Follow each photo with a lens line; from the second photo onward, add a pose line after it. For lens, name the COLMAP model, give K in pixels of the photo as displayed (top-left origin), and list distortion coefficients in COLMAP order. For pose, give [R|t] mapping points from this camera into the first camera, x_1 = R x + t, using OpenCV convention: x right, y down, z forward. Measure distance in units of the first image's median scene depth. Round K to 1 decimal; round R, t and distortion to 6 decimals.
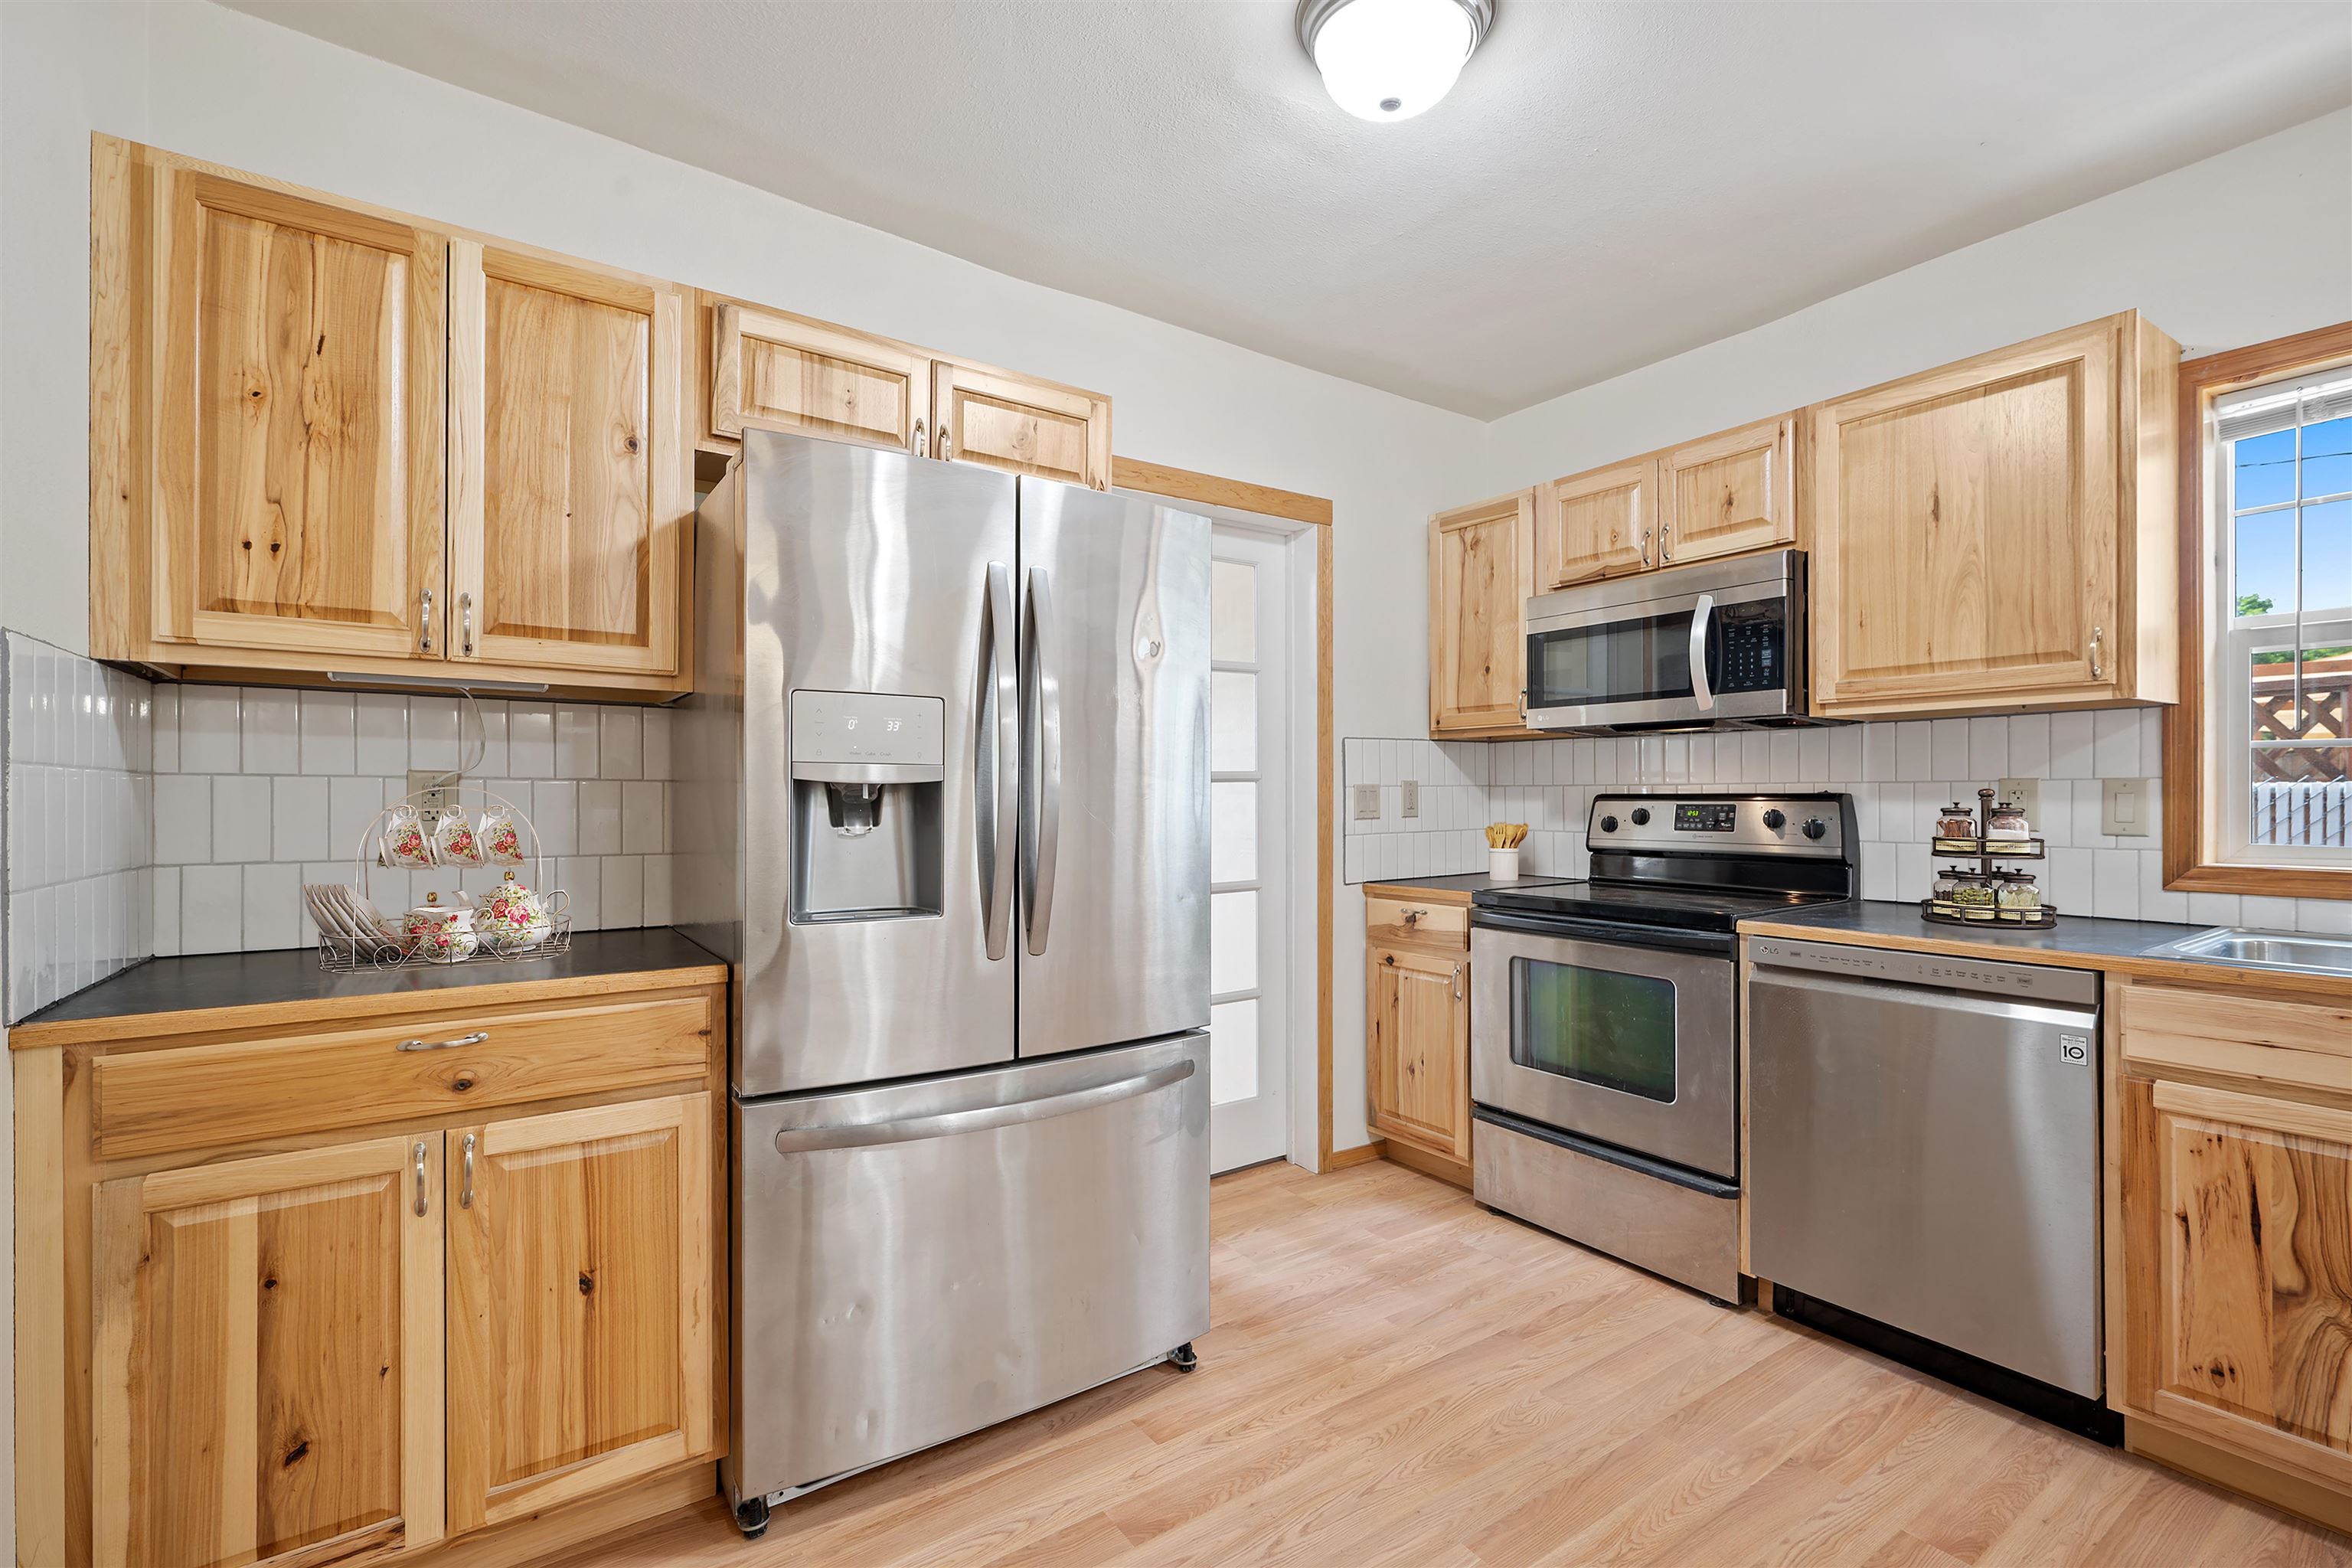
lens RADIAL K [[1050.0, 0, 1174.1], [0, 1050.0, 794.4], [0, 0, 1]] dist [0.002675, -0.000462]
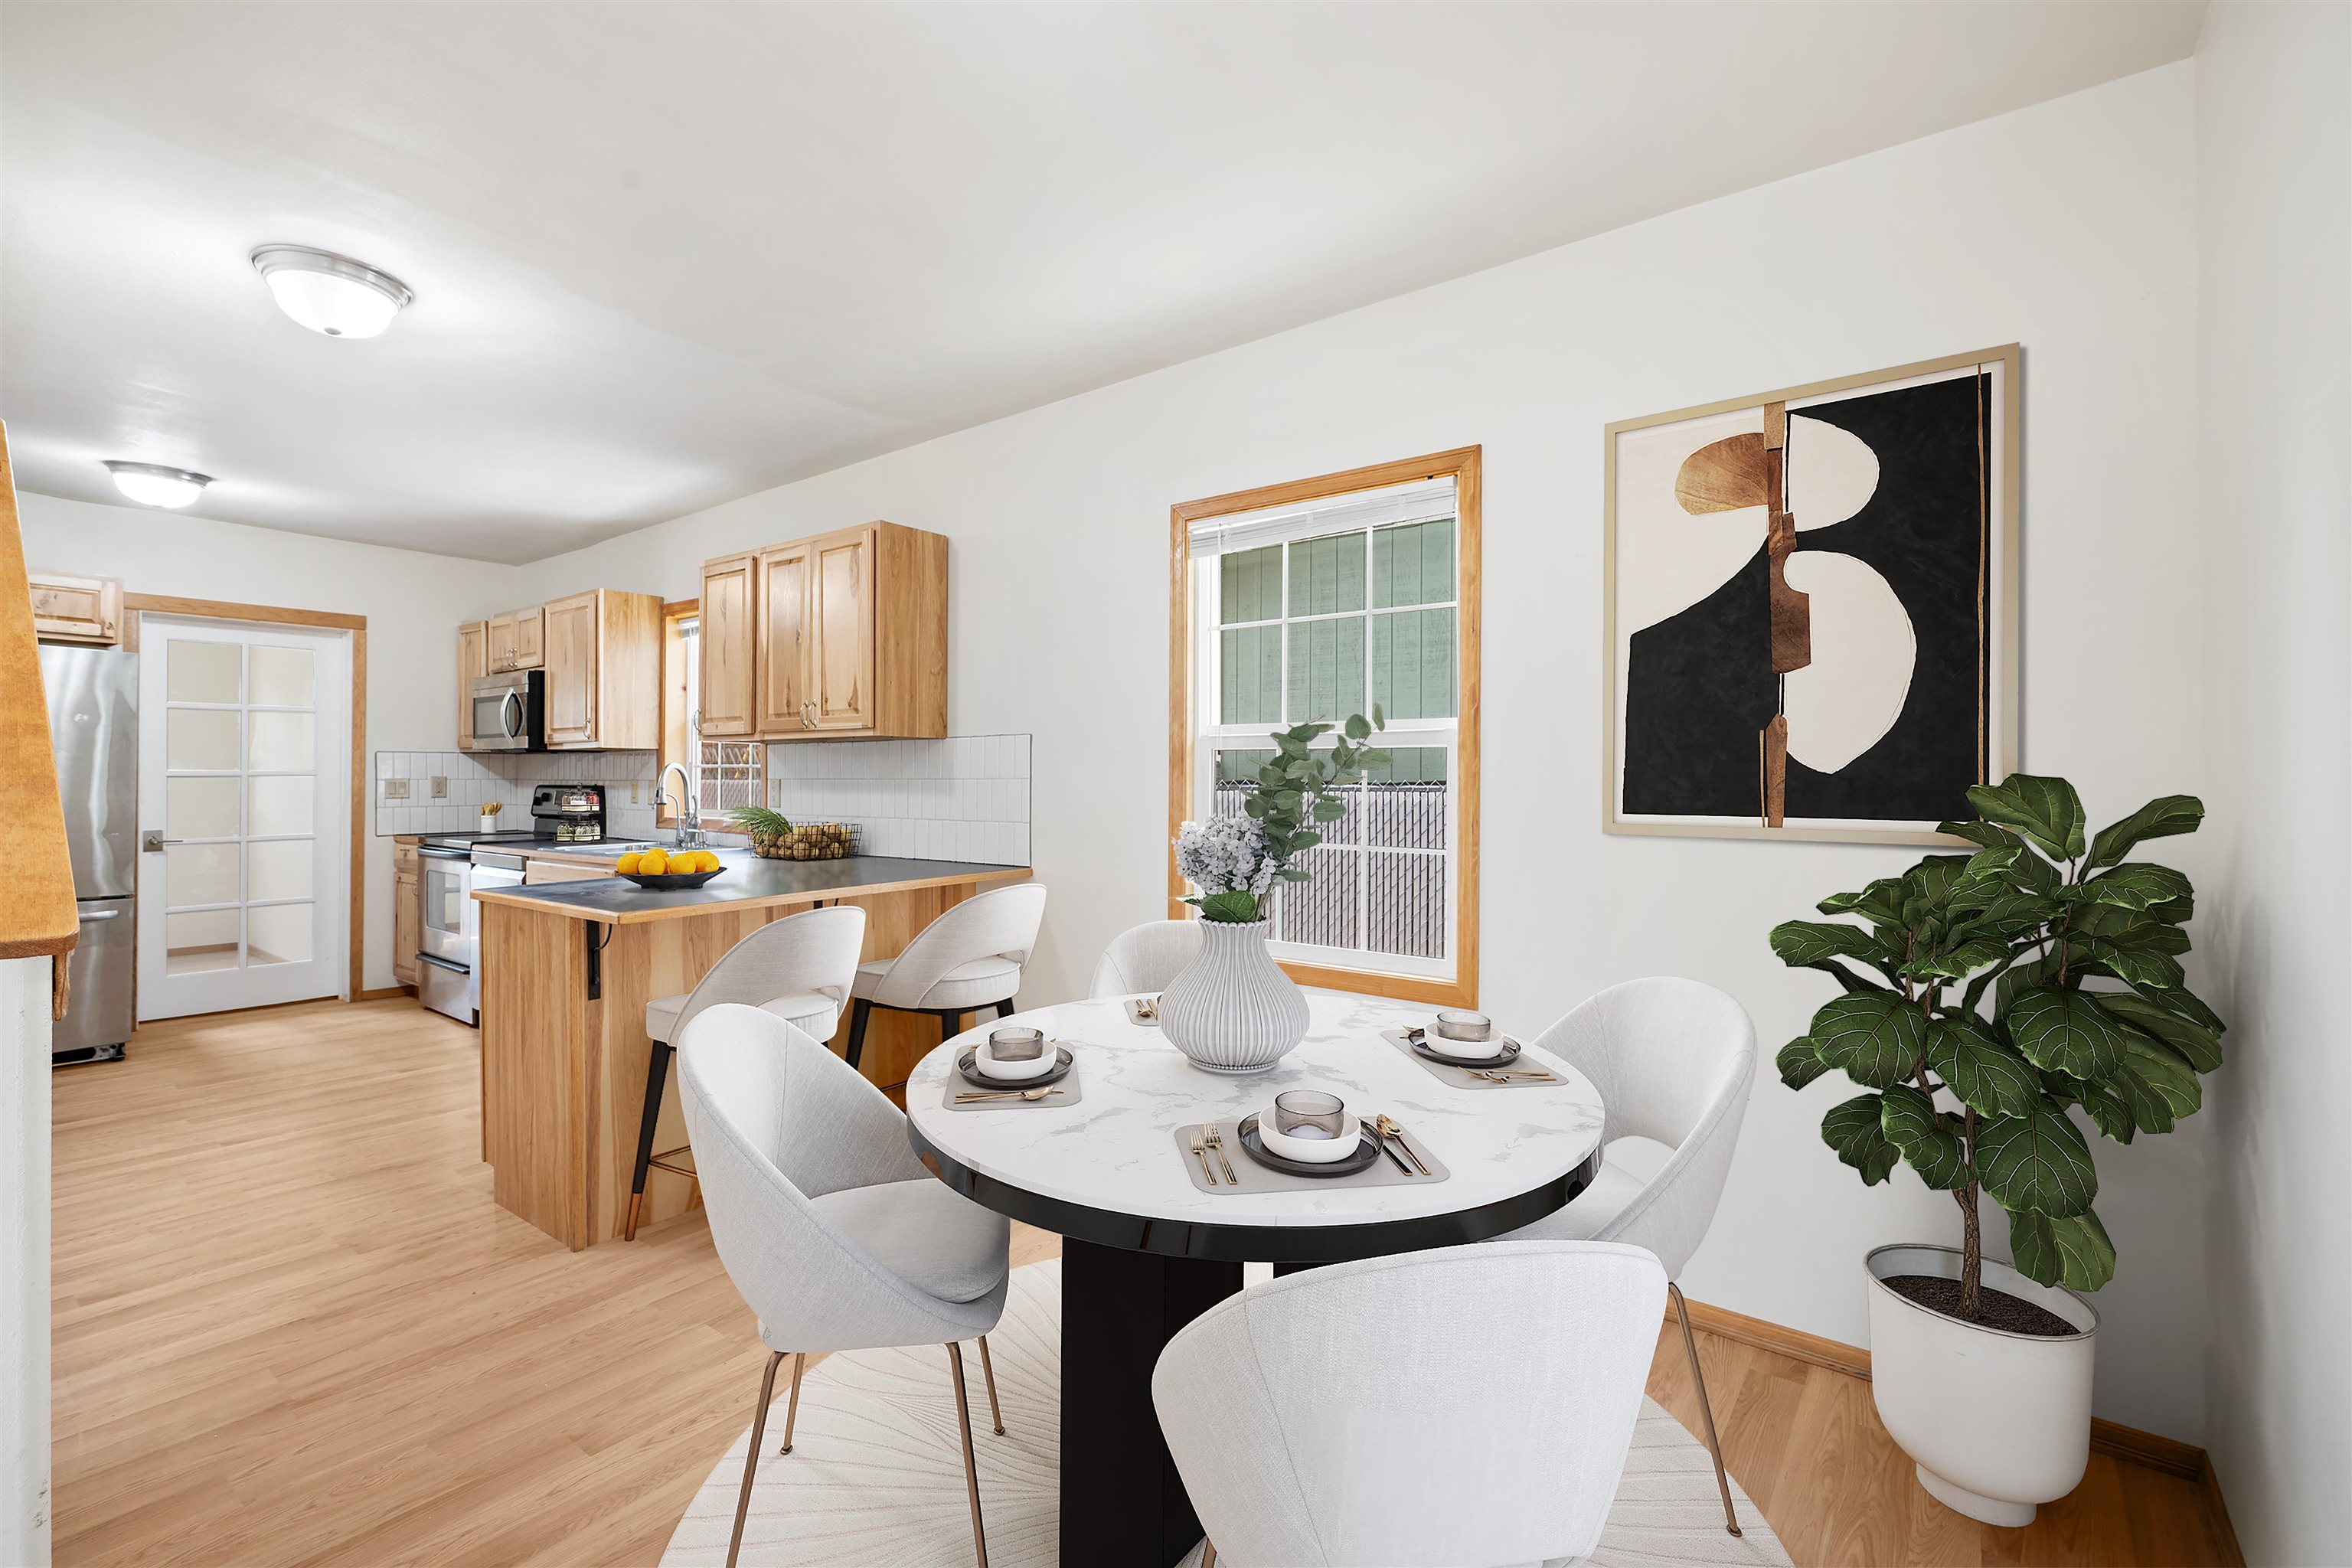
lens RADIAL K [[1050.0, 0, 1174.6], [0, 1050.0, 773.3], [0, 0, 1]] dist [0.002675, -0.000462]
pose [[0.952492, 0.009880, 0.304404, 1.392713], [-0.007444, 0.999930, -0.009163, -0.018749], [-0.304473, 0.006462, 0.952499, -1.659090]]
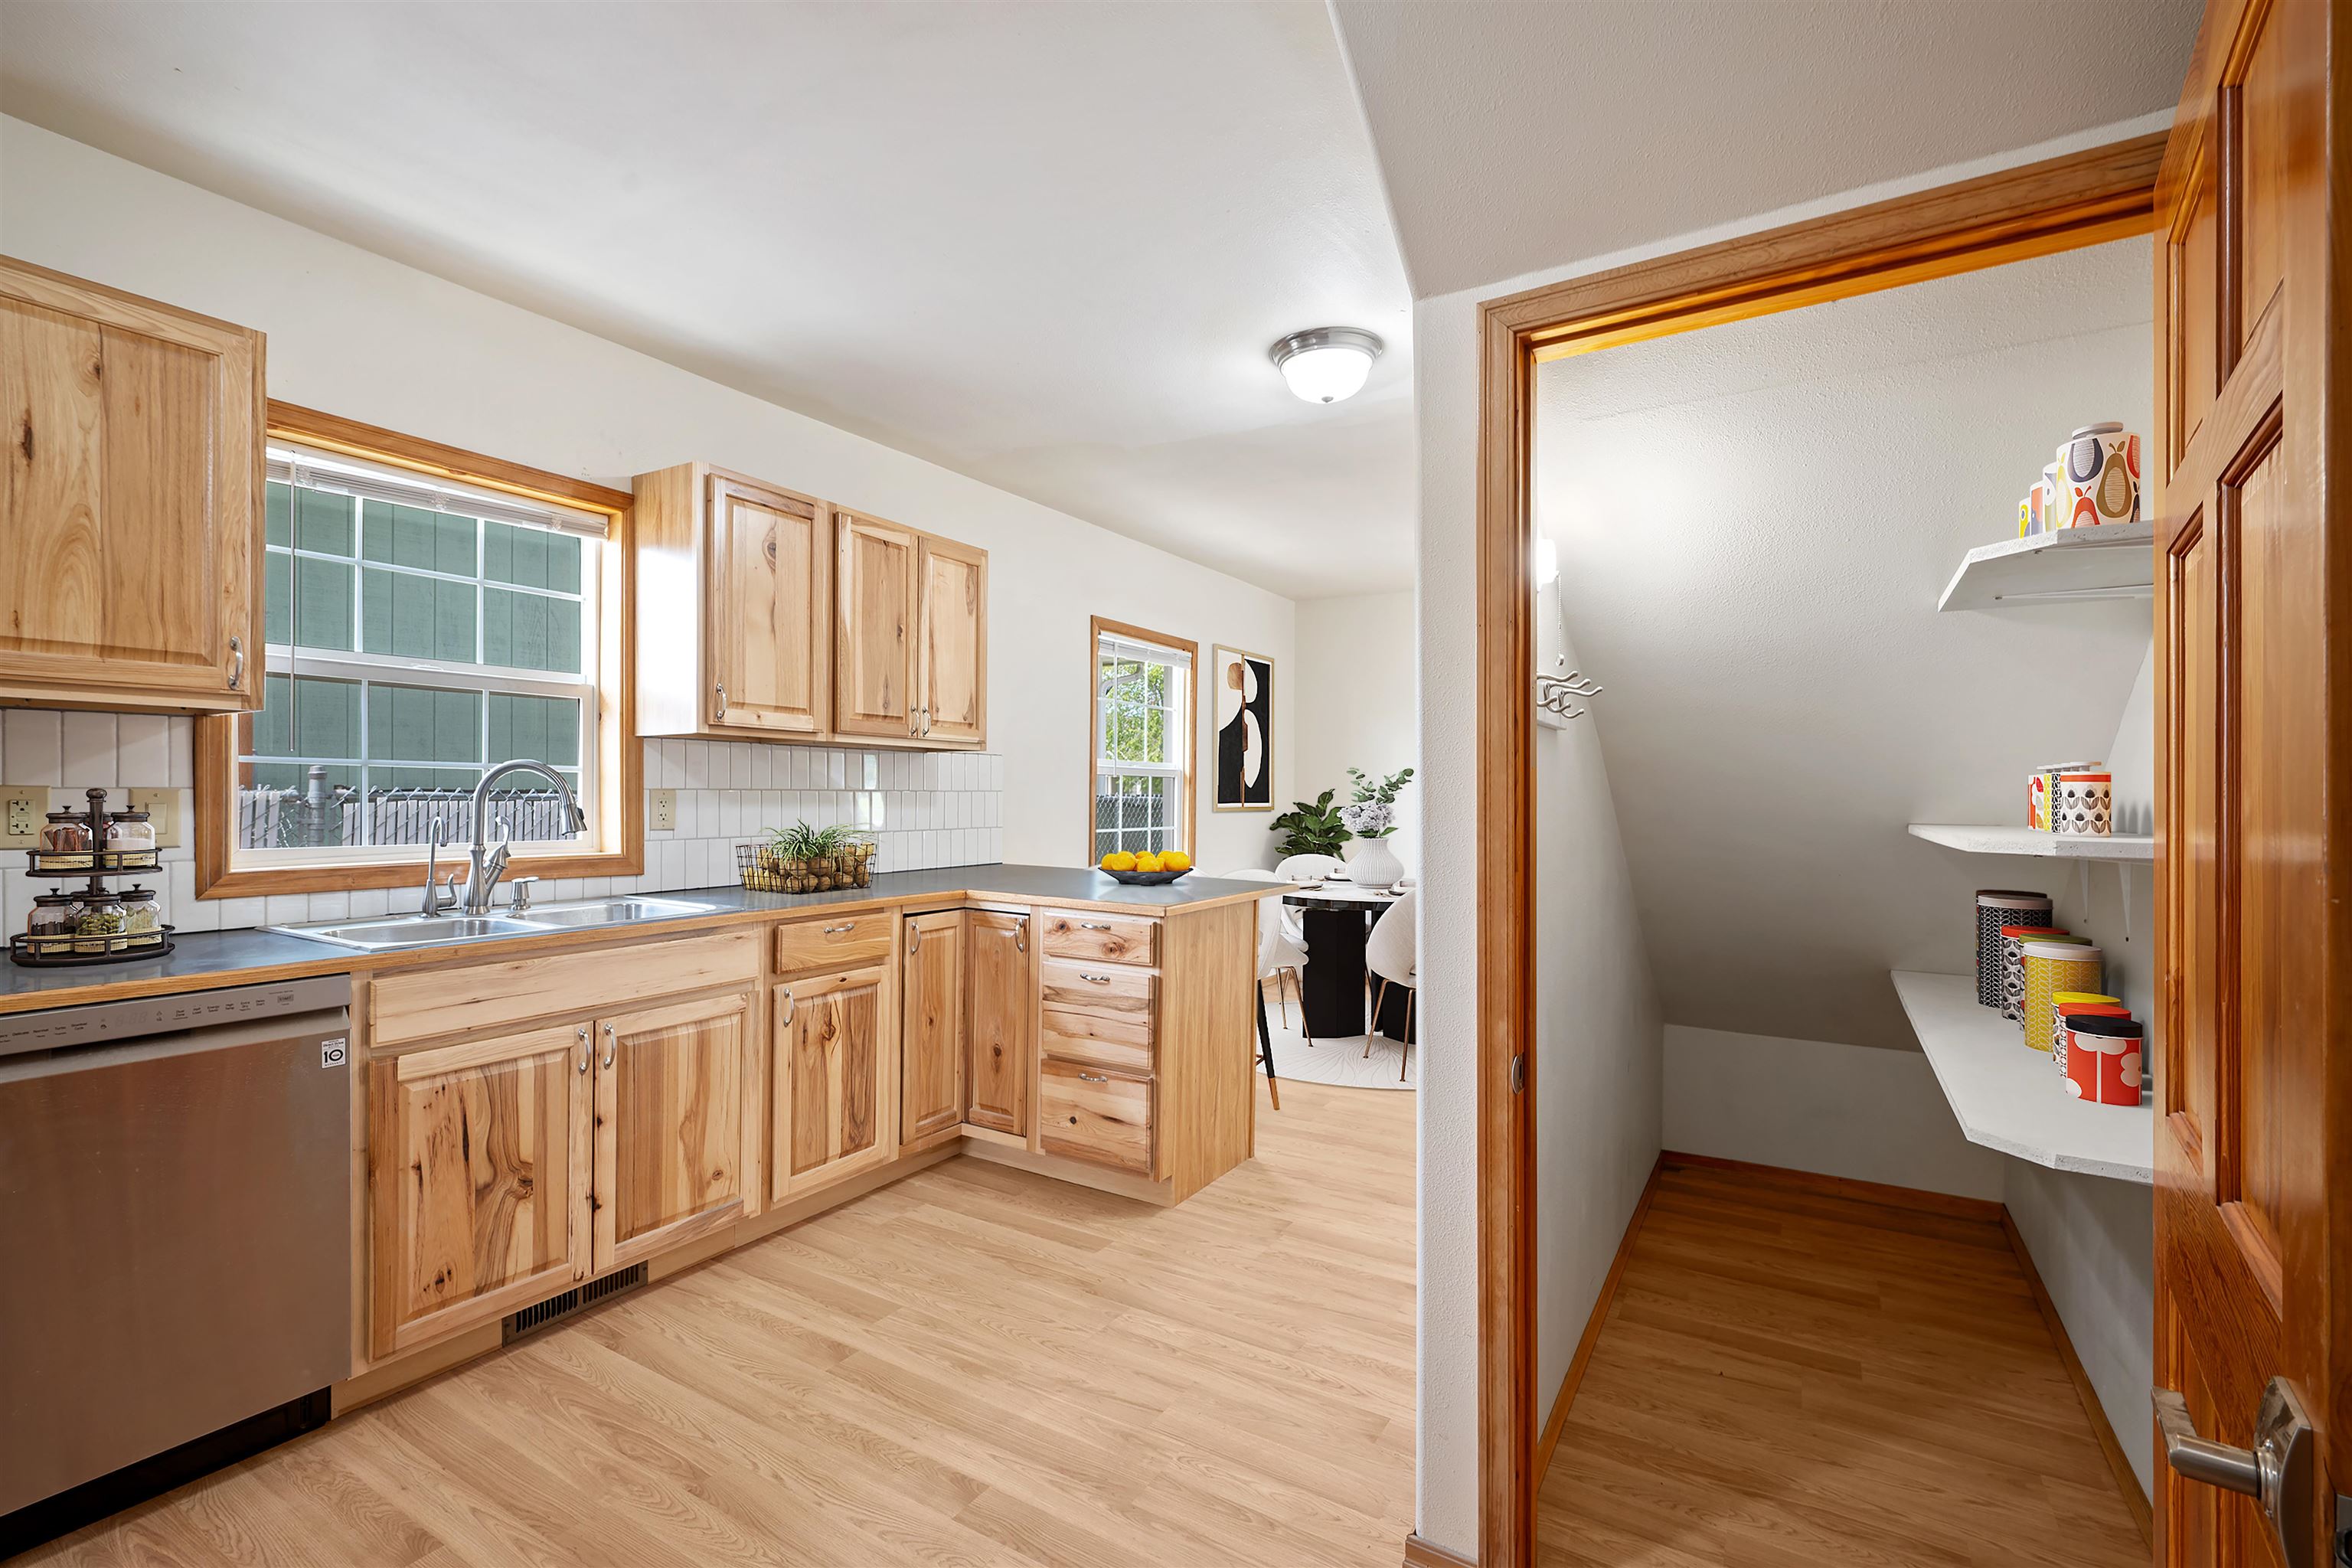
lens RADIAL K [[1050.0, 0, 1182.9], [0, 1050.0, 799.7], [0, 0, 1]] dist [0.002675, -0.000462]
pose [[-0.416285, -0.001659, 0.909233, -0.381121], [-0.002155, 0.999997, 0.000838, -0.007959], [-0.909232, -0.001610, -0.416287, 0.589992]]
